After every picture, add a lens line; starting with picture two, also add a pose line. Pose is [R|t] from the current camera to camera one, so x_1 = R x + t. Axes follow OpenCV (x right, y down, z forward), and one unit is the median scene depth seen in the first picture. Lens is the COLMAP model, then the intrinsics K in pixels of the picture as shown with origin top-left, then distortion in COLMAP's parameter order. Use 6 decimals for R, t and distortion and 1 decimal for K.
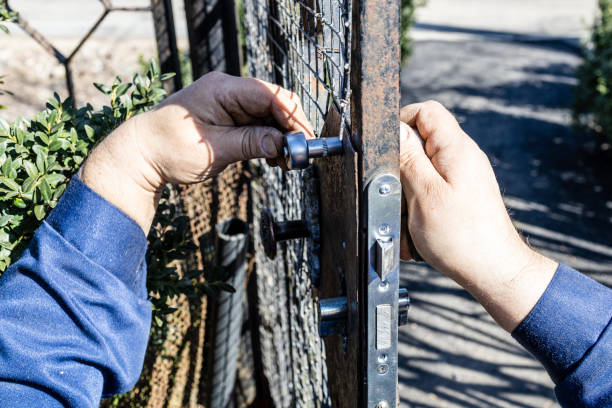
lens RADIAL K [[581.9, 0, 306.0], [0, 581.9, 204.0], [0, 0, 1]] dist [0.004560, 0.010379]
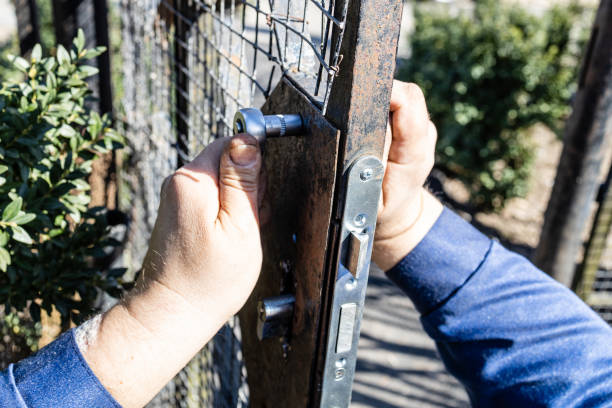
lens RADIAL K [[581.9, 0, 306.0], [0, 581.9, 204.0], [0, 0, 1]] dist [0.004560, 0.010379]
pose [[0.978113, -0.004782, 0.208021, -0.124063], [0.000646, 0.999801, 0.019947, 0.002091], [-0.208075, -0.019376, 0.977921, 0.152676]]
